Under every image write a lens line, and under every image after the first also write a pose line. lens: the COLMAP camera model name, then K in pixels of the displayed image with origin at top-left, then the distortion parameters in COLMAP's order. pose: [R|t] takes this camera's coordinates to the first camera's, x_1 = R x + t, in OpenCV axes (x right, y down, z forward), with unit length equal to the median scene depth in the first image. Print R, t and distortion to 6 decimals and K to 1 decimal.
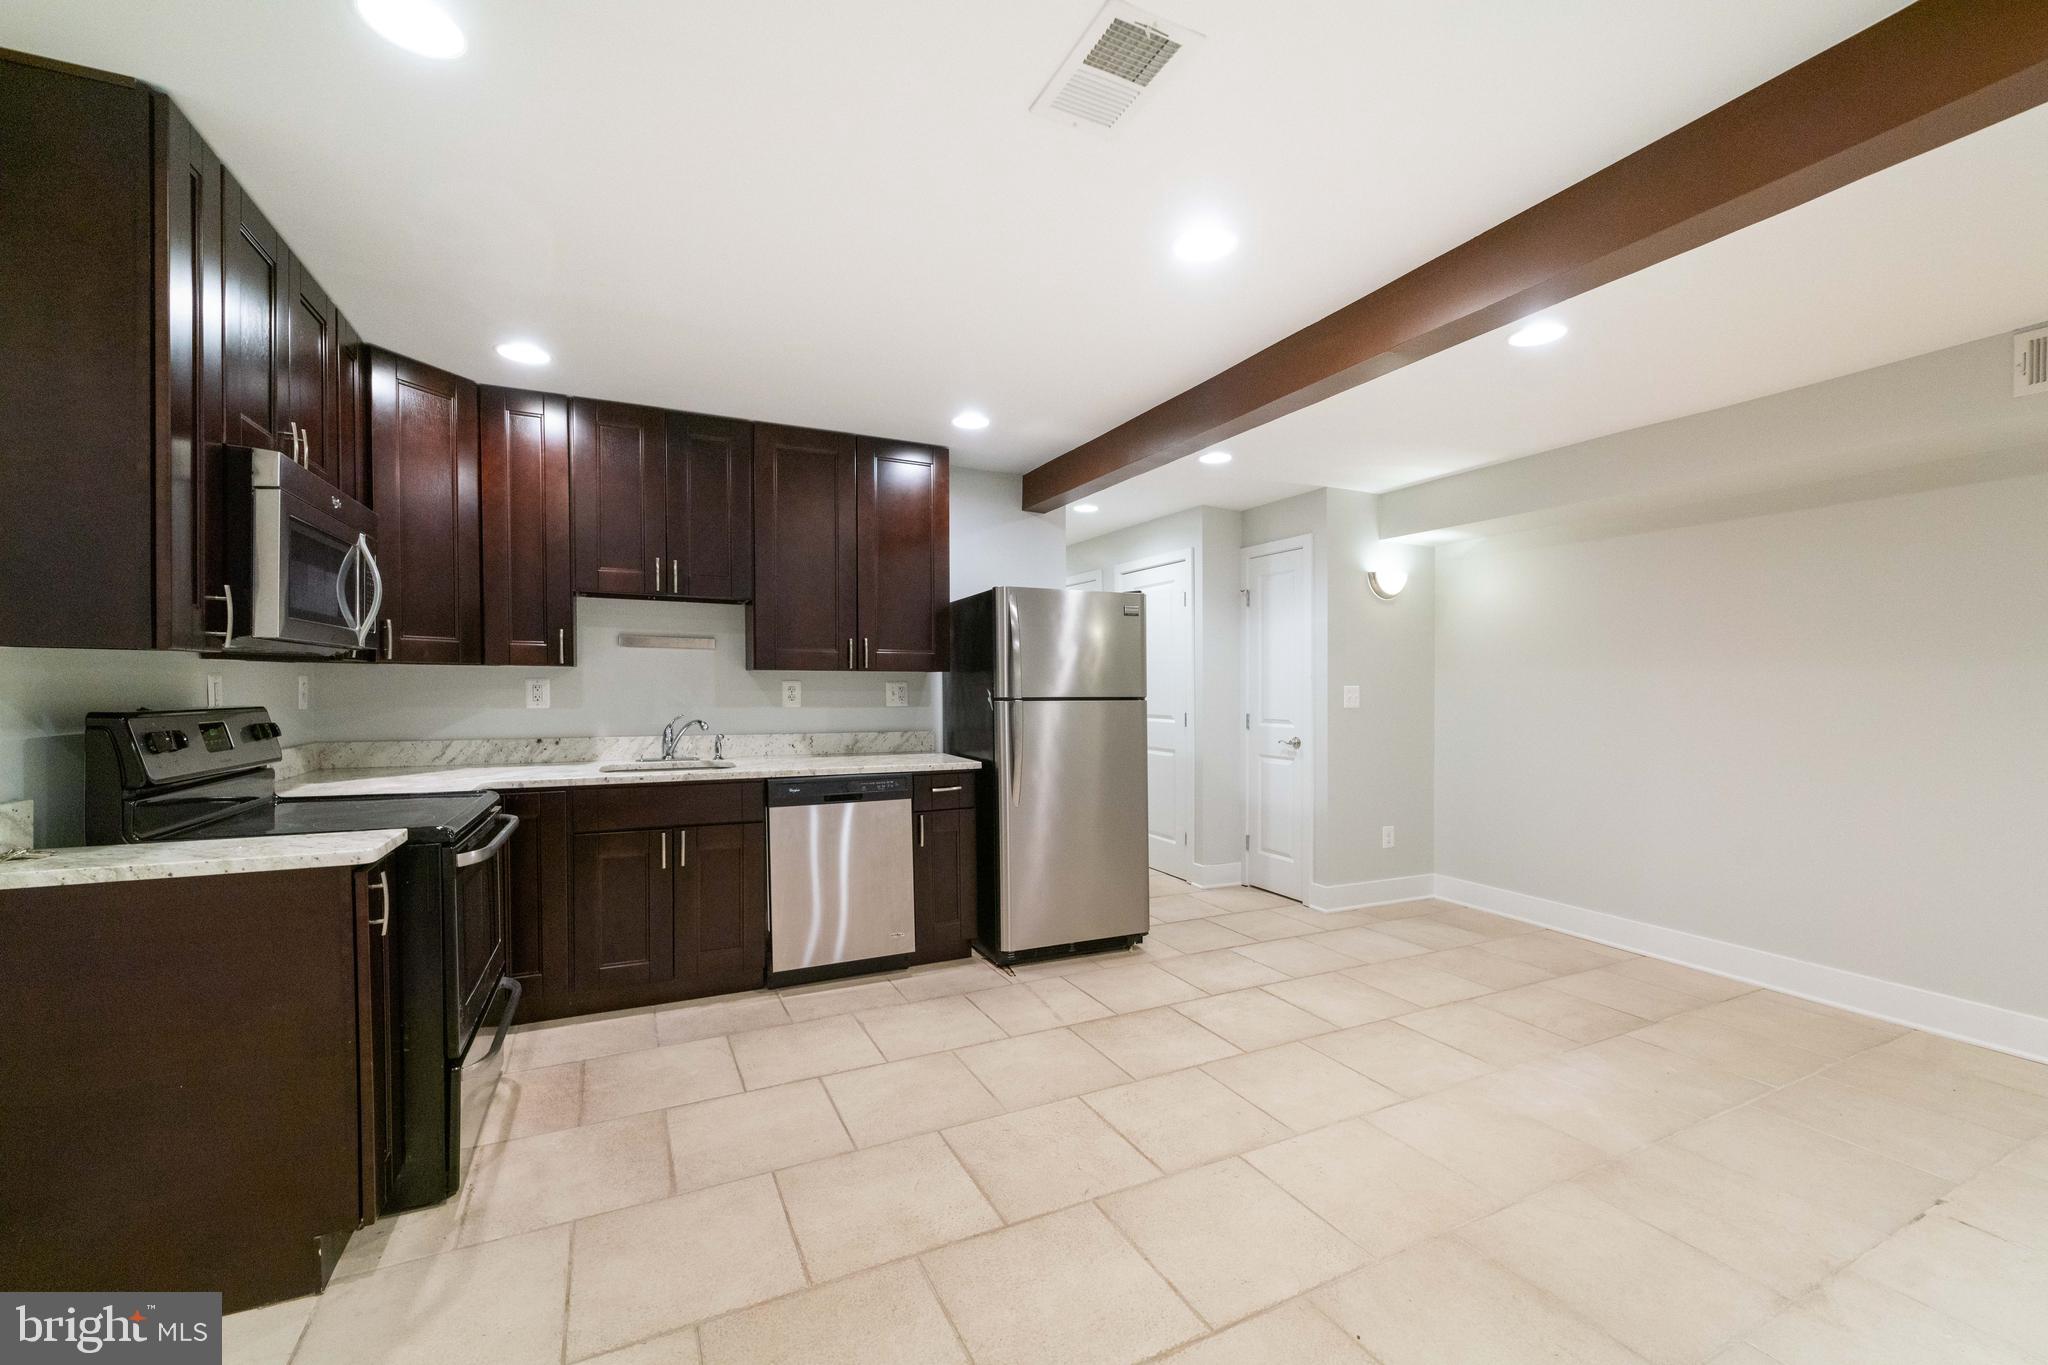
lens RADIAL K [[821.5, 0, 1008.3], [0, 821.5, 677.2], [0, 0, 1]] dist [0.002598, -0.001023]
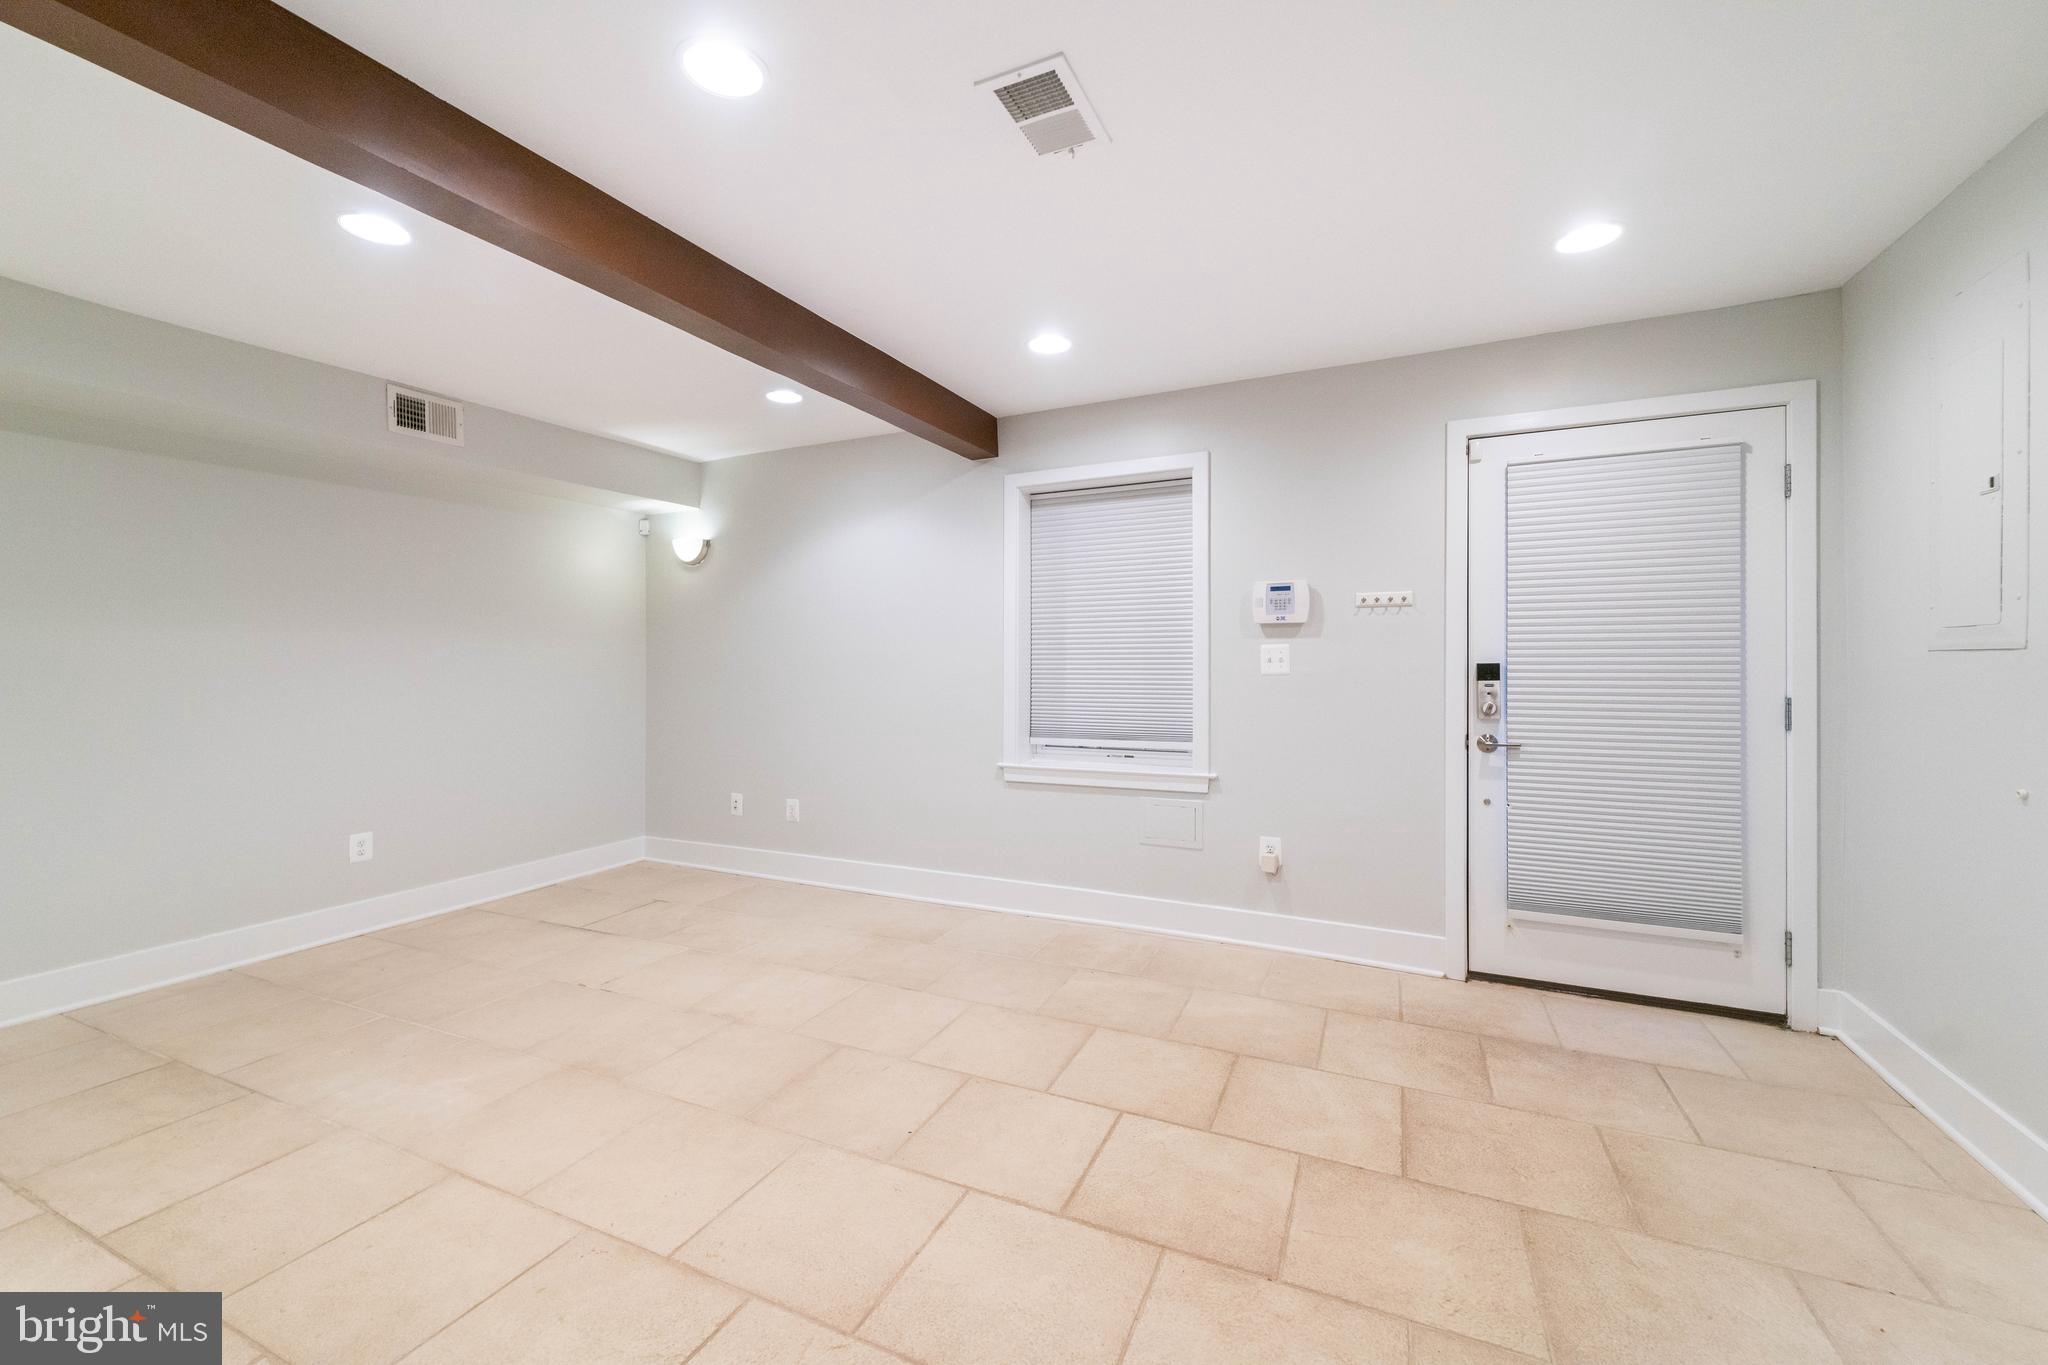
lens RADIAL K [[821.5, 0, 1021.6], [0, 821.5, 675.7], [0, 0, 1]] dist [0.002598, -0.001023]
pose [[-0.639061, -0.015638, 0.768997, -0.319875], [-0.008270, 0.999875, 0.013460, 0.022508], [-0.769111, 0.002242, -0.639111, 0.787594]]
